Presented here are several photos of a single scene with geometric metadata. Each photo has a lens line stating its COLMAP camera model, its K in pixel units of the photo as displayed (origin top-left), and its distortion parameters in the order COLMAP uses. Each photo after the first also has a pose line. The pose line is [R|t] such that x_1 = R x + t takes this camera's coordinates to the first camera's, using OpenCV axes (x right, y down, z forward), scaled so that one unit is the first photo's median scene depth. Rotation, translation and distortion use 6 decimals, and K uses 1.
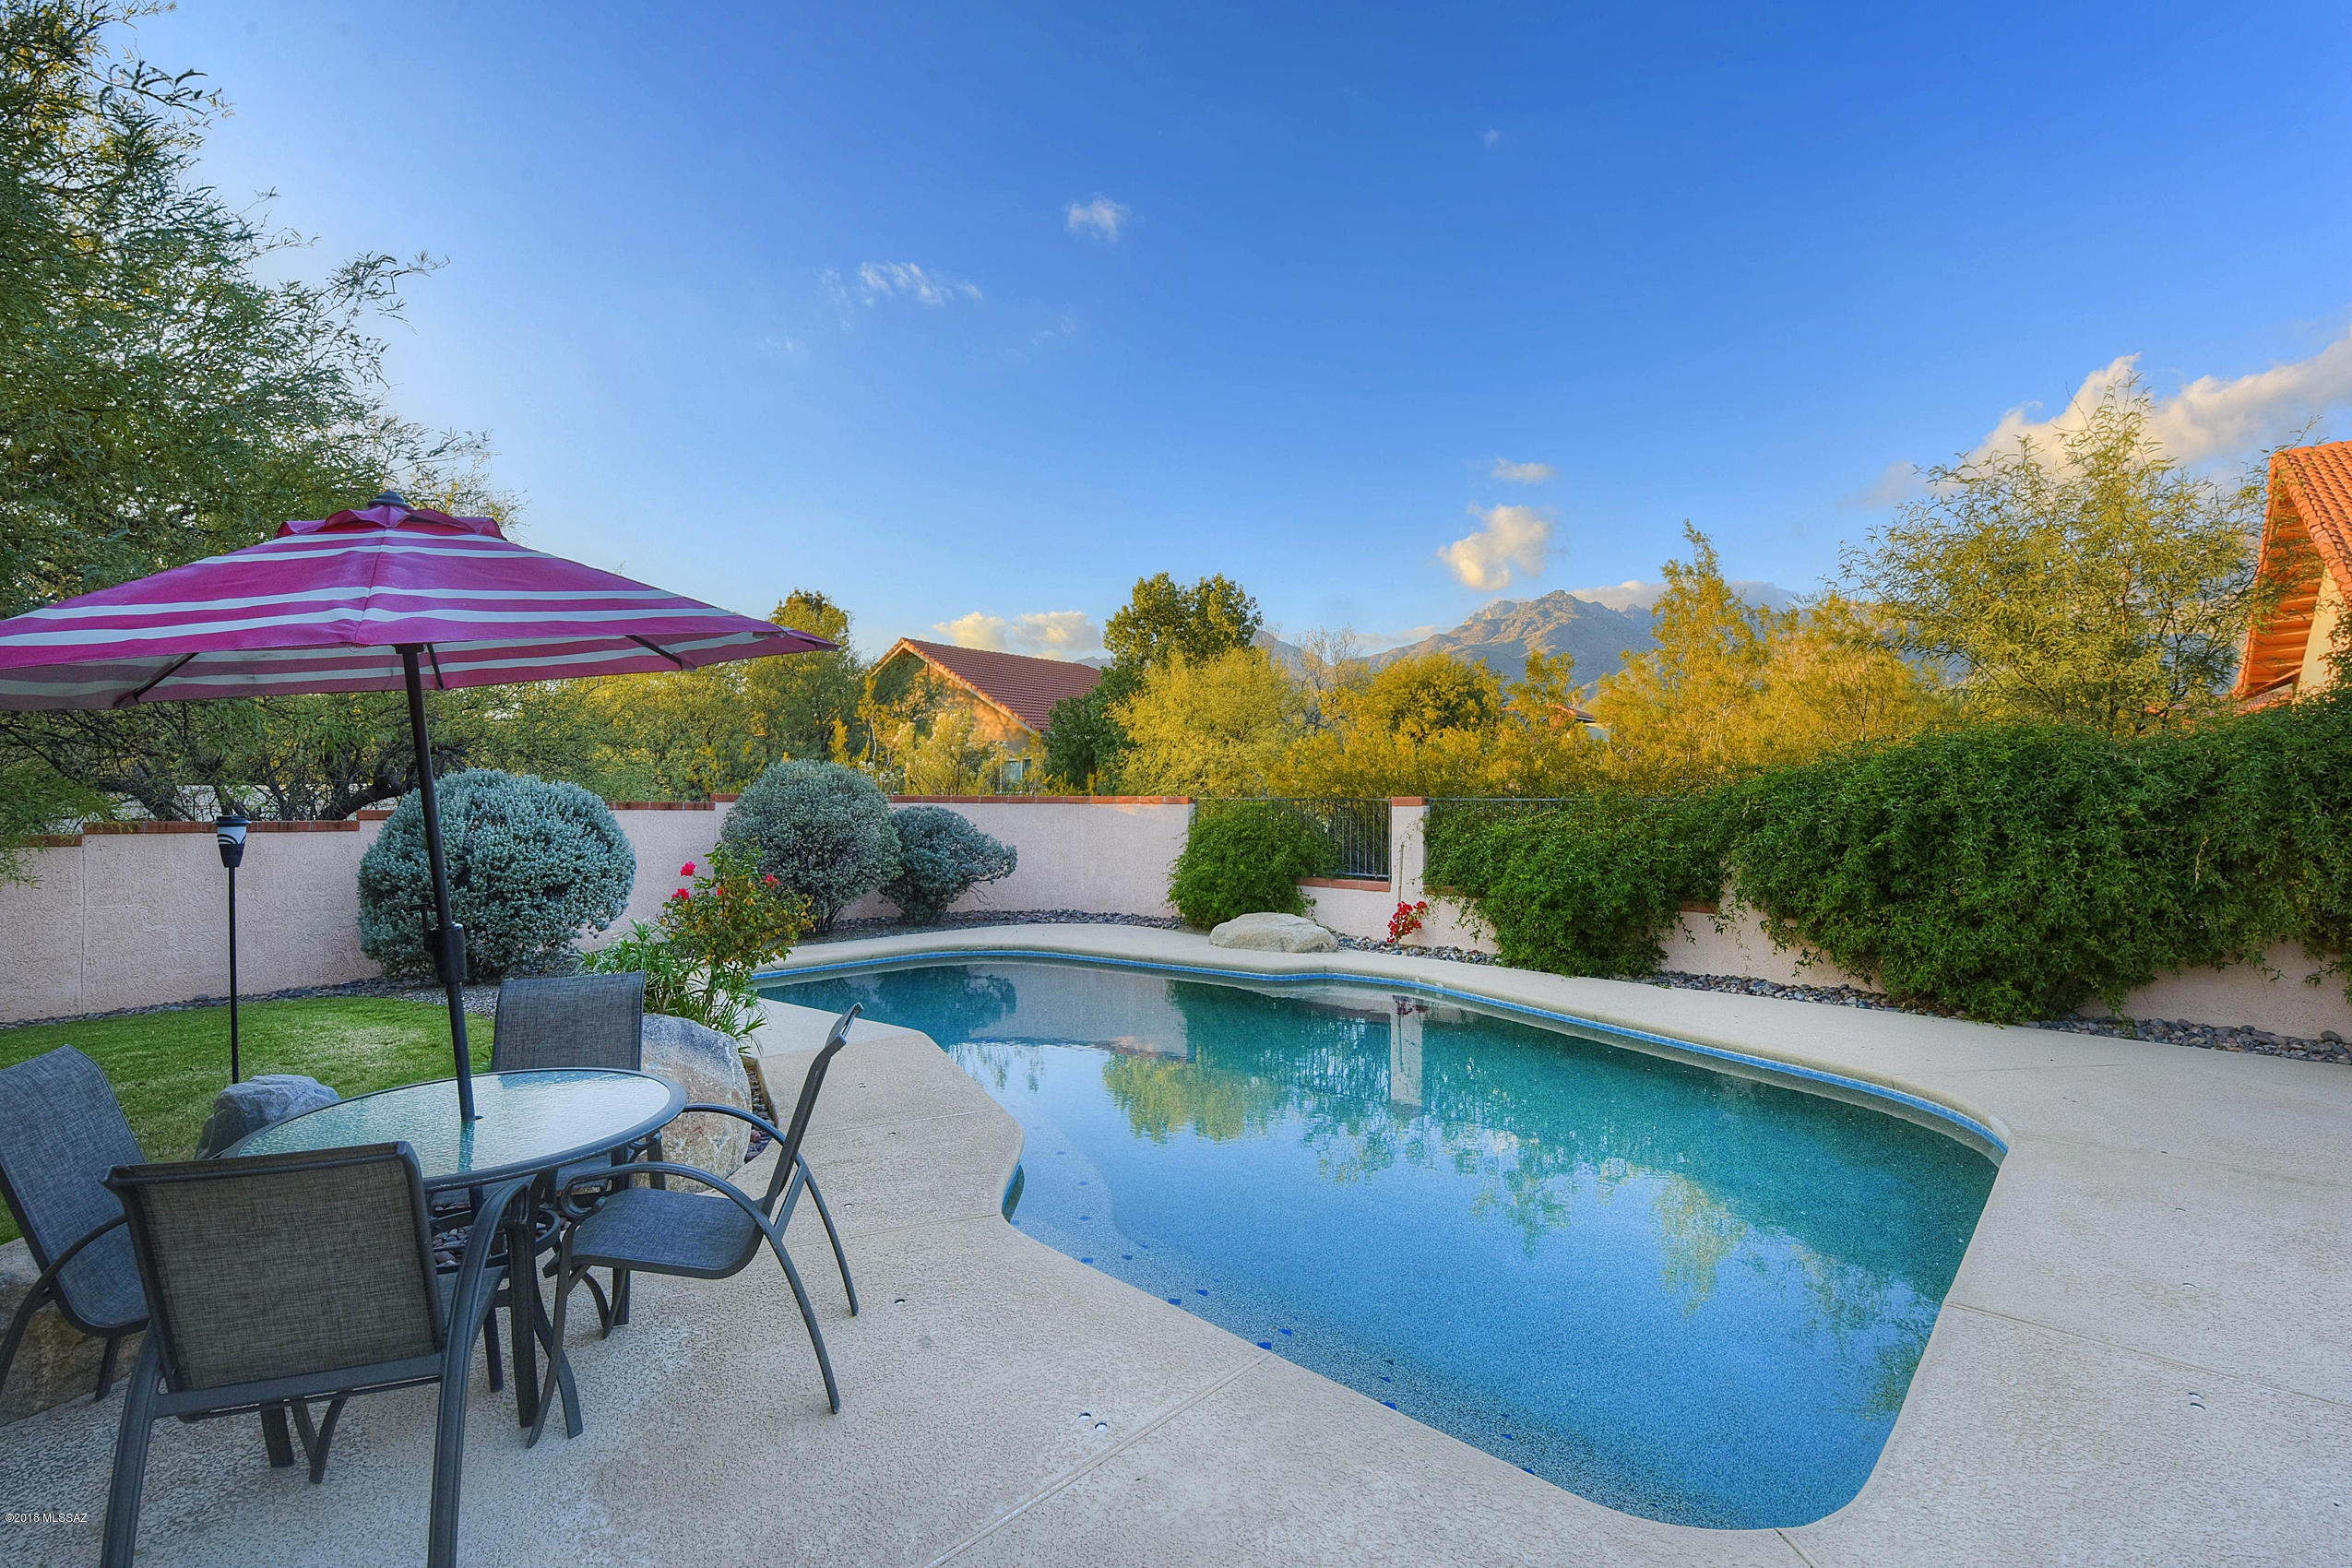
lens RADIAL K [[1095.3, 0, 1181.8], [0, 1095.3, 795.5], [0, 0, 1]] dist [-0.026910, 0.000388]
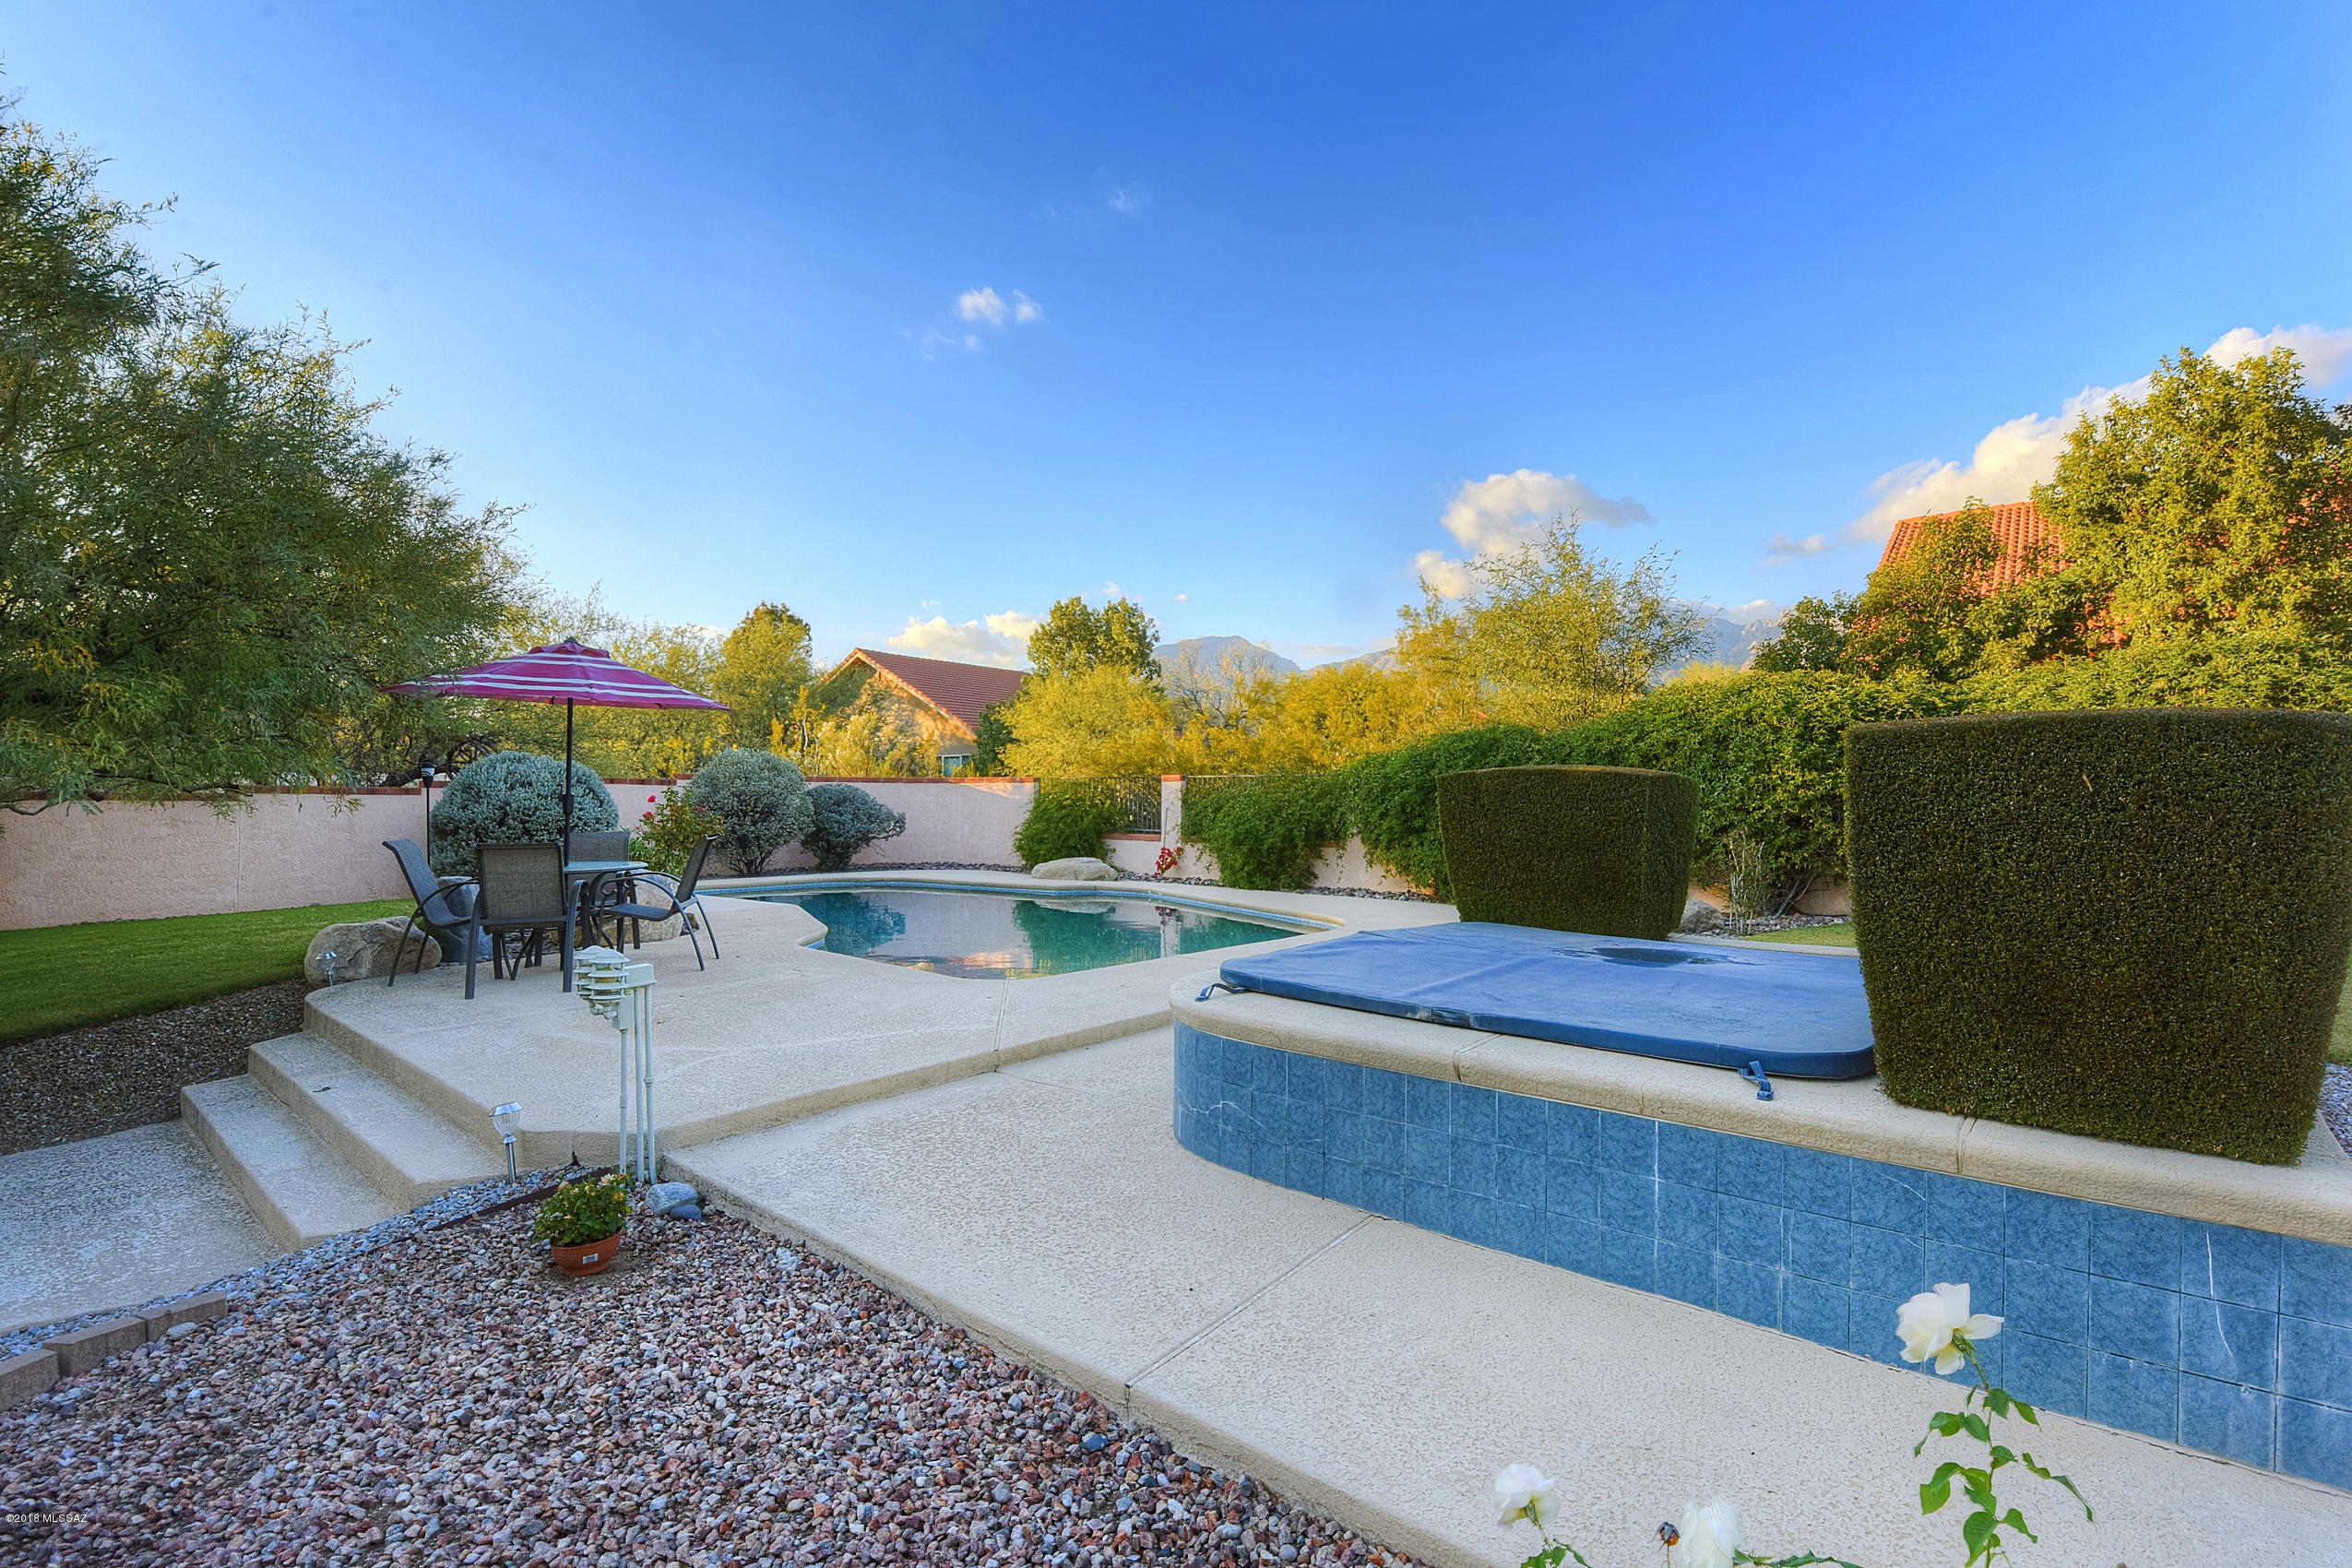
lens RADIAL K [[1098.0, 0, 1185.2], [0, 1098.0, 799.4], [0, 0, 1]] dist [0.000477, -0.010233]
pose [[0.999822, 0.001427, 0.018801, 0.178020], [-0.001402, 0.999998, -0.001321, 0.032762], [-0.018803, 0.001294, 0.999822, -0.378923]]
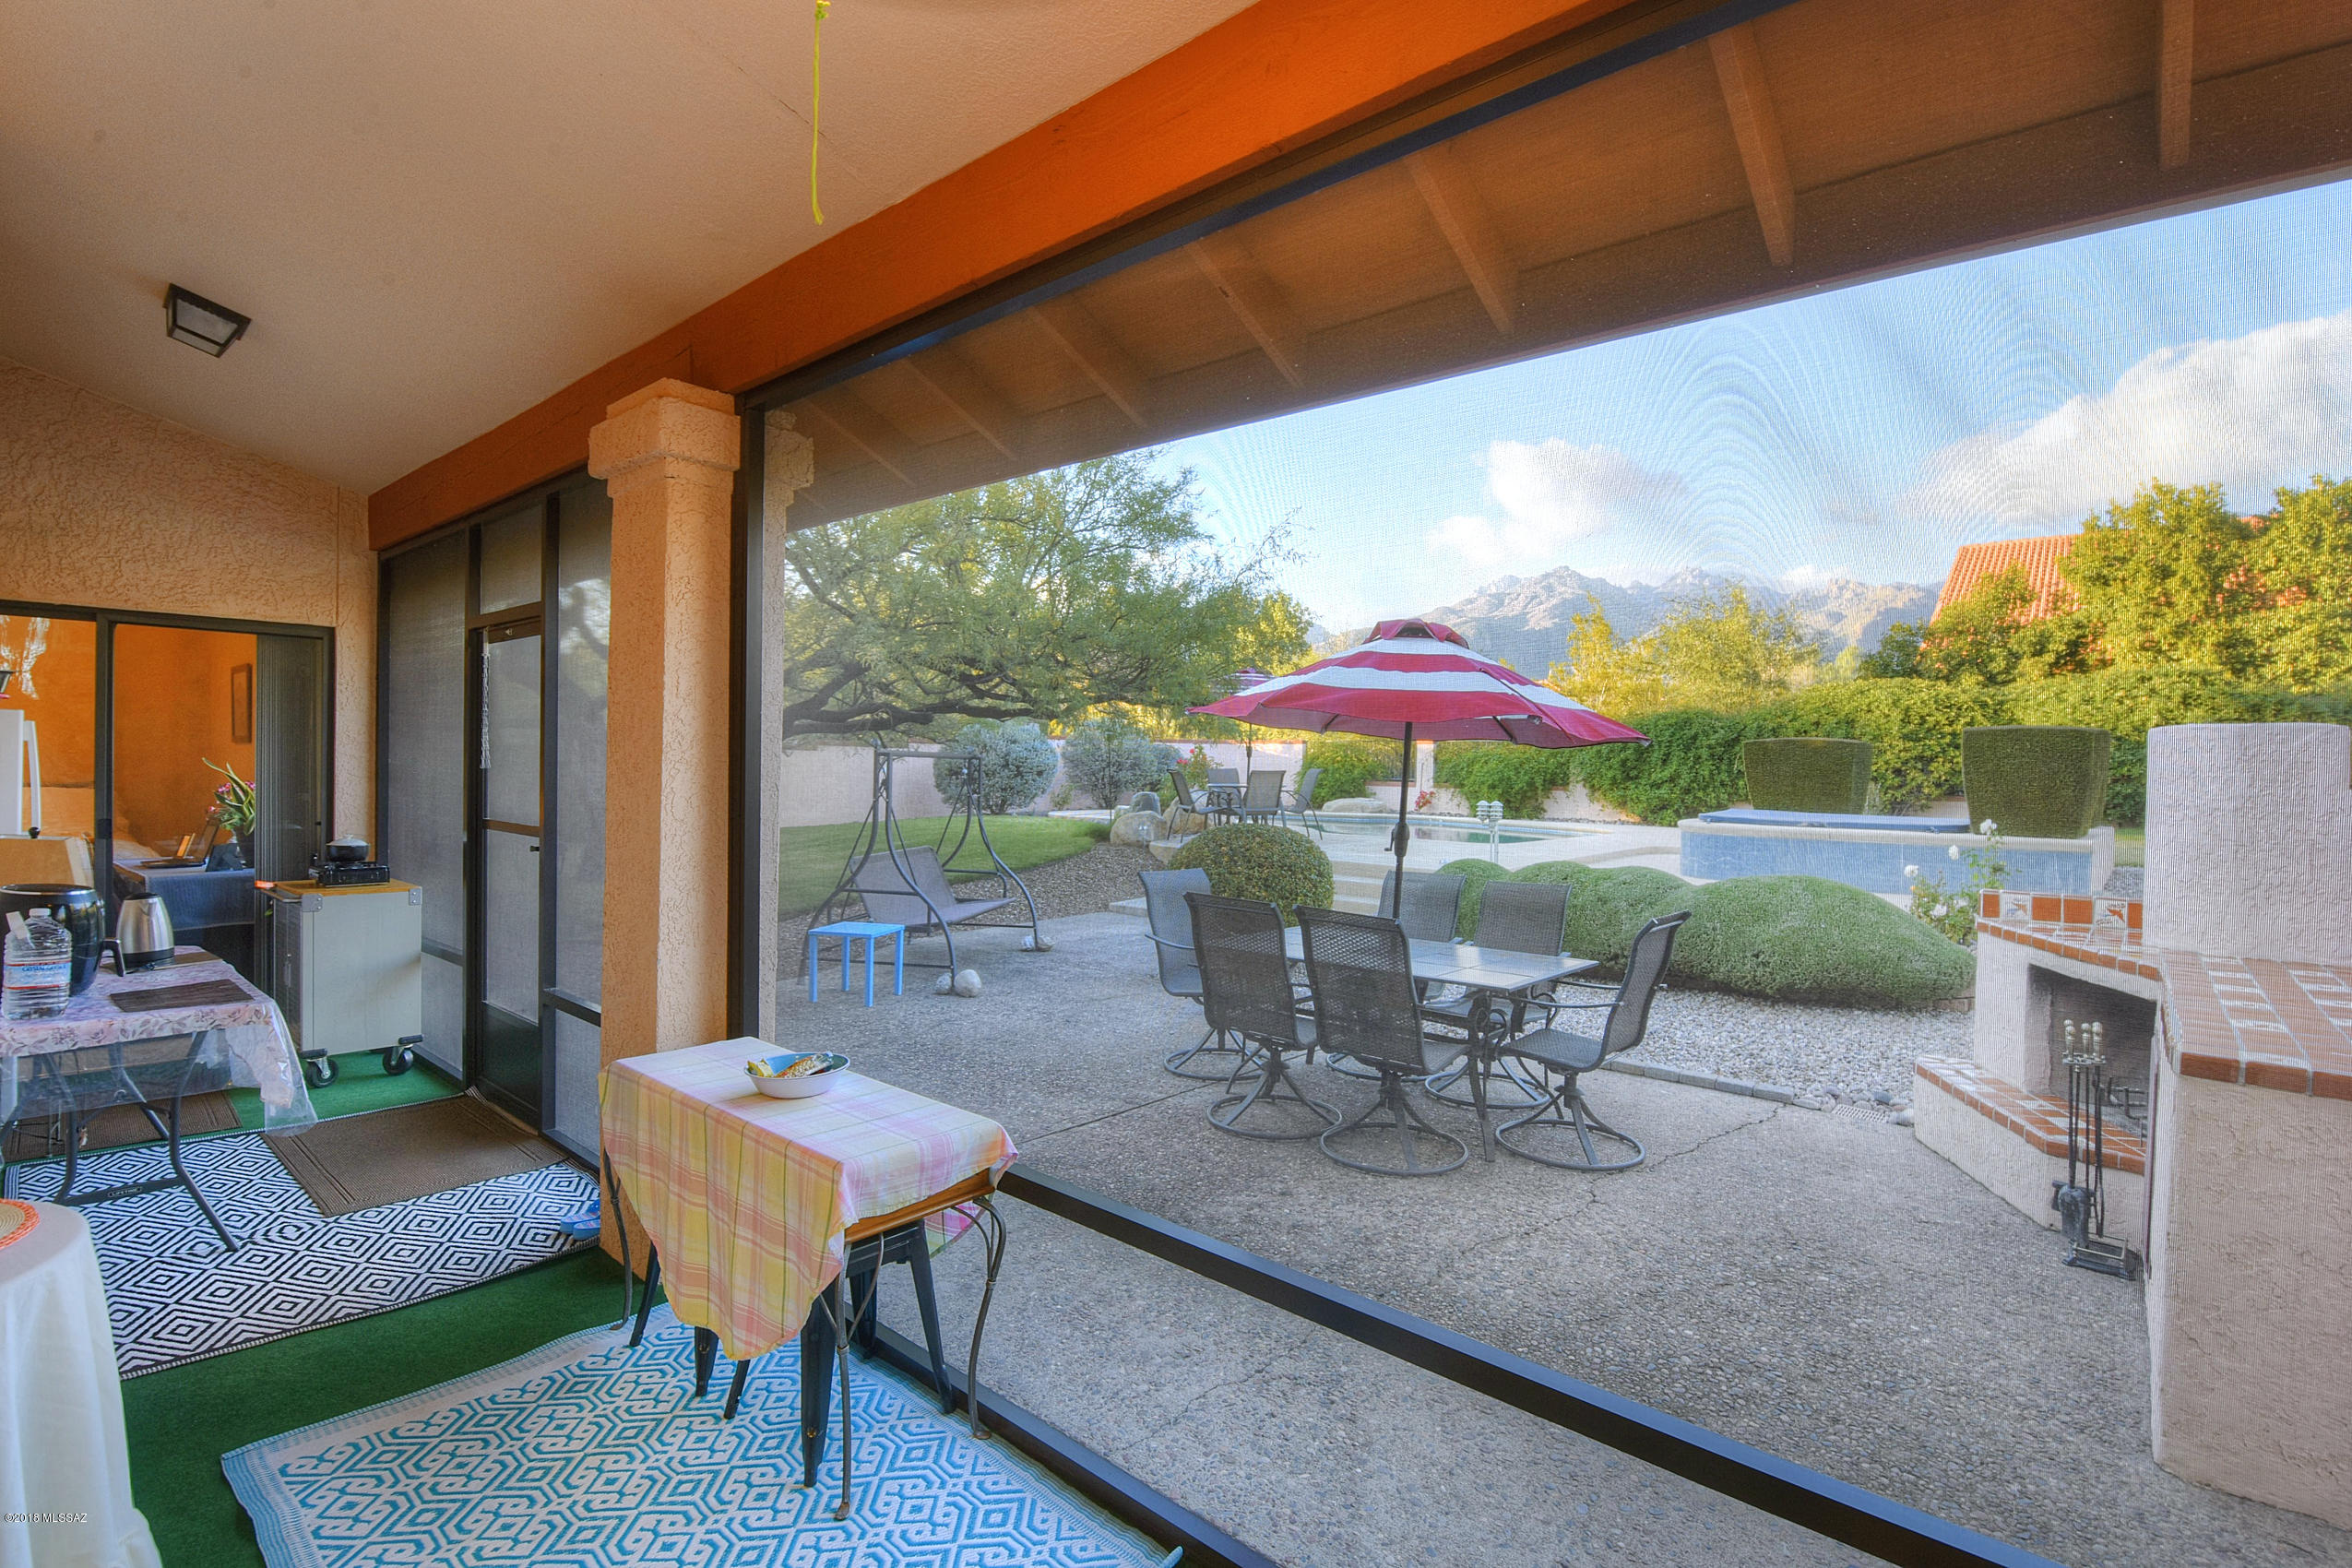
lens RADIAL K [[1111.9, 0, 1151.1], [0, 1111.9, 786.5], [0, 0, 1]] dist [0.001524, -0.009331]
pose [[0.999648, 0.012407, -0.023448, -0.219941], [-0.011961, 0.999747, 0.019039, 0.049733], [0.023678, -0.018752, 0.999544, -0.932200]]
